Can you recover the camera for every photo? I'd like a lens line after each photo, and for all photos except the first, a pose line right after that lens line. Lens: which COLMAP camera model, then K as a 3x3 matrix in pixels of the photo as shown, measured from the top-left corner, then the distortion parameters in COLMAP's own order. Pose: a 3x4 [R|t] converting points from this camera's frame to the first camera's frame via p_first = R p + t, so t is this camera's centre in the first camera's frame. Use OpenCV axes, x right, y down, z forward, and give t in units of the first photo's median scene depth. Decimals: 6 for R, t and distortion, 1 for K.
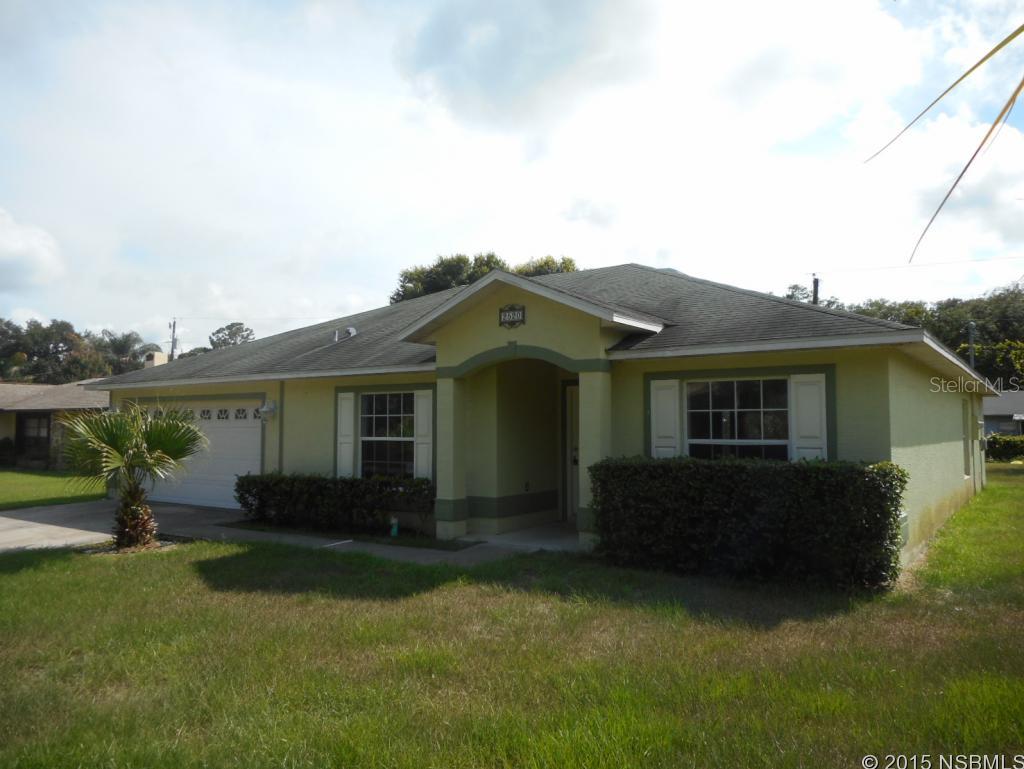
lens RADIAL K [[801.8, 0, 512.0], [0, 801.8, 384.5], [0, 0, 1]] dist [-0.041217, -0.000121]
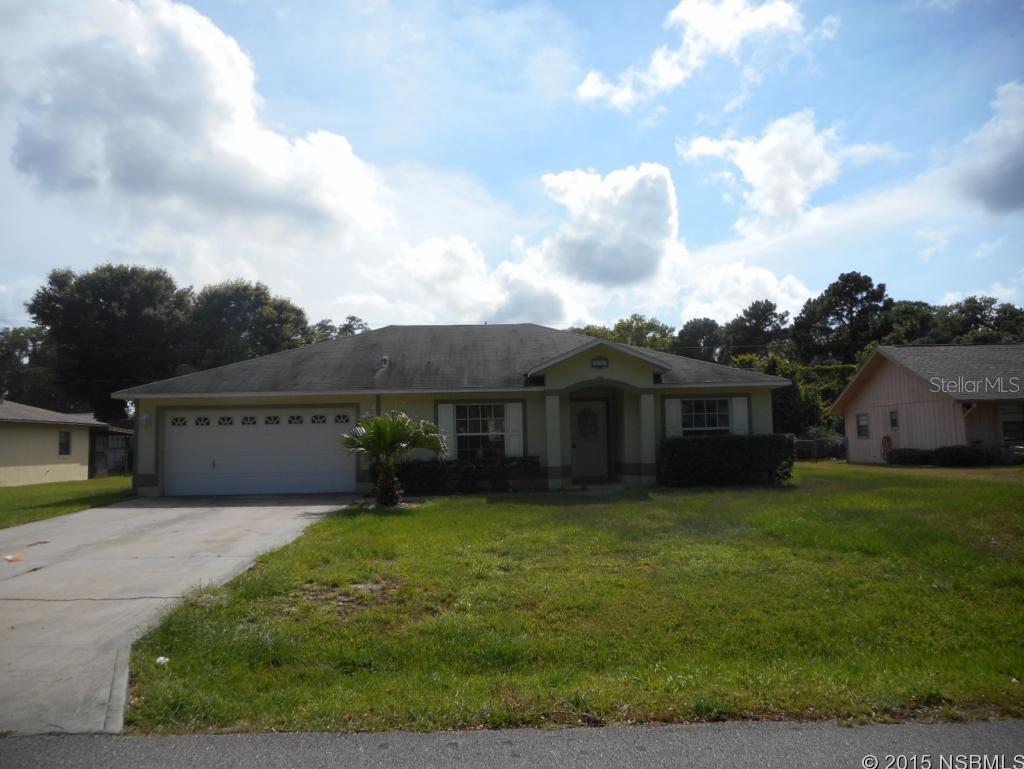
lens RADIAL K [[801.8, 0, 512.0], [0, 801.8, 384.5], [0, 0, 1]] dist [-0.041217, -0.000121]
pose [[0.786457, 0.025906, 0.617102, -1.260564], [-0.011115, 0.999552, -0.027797, 0.017433], [-0.617545, 0.015002, 0.786392, -0.313142]]
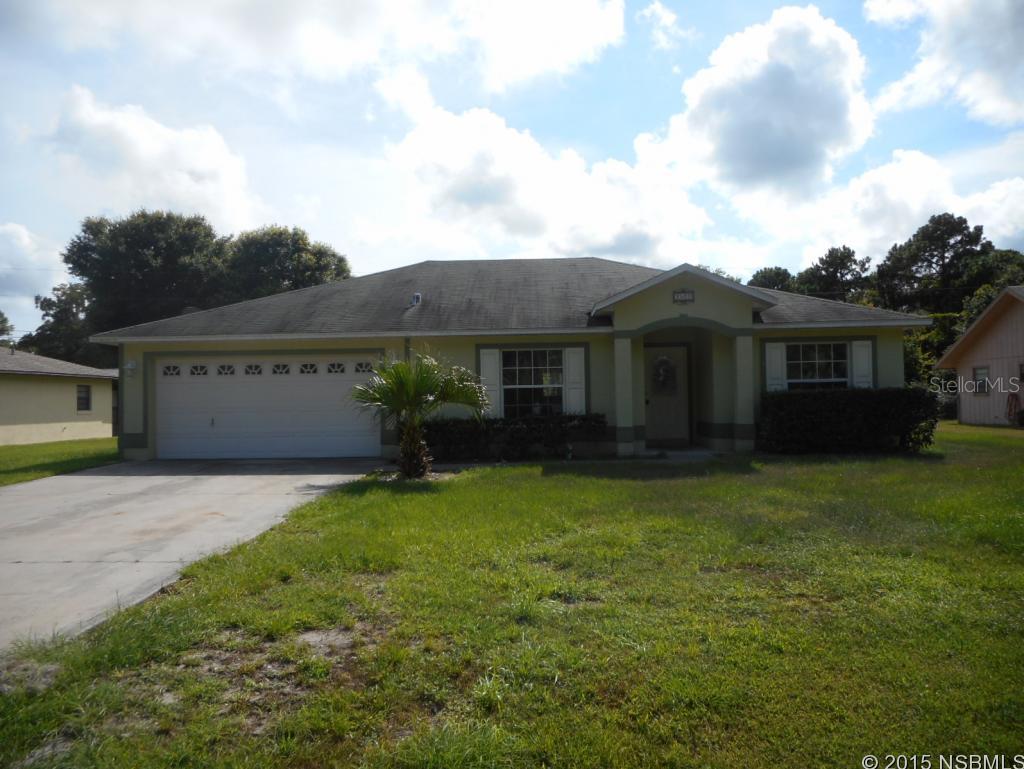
lens RADIAL K [[801.8, 0, 512.0], [0, 801.8, 384.5], [0, 0, 1]] dist [-0.041217, -0.000121]
pose [[0.827445, -0.004389, 0.561529, -1.045099], [-0.012452, 0.999580, 0.026161, 0.038874], [-0.561408, -0.028639, 0.827043, -0.027698]]
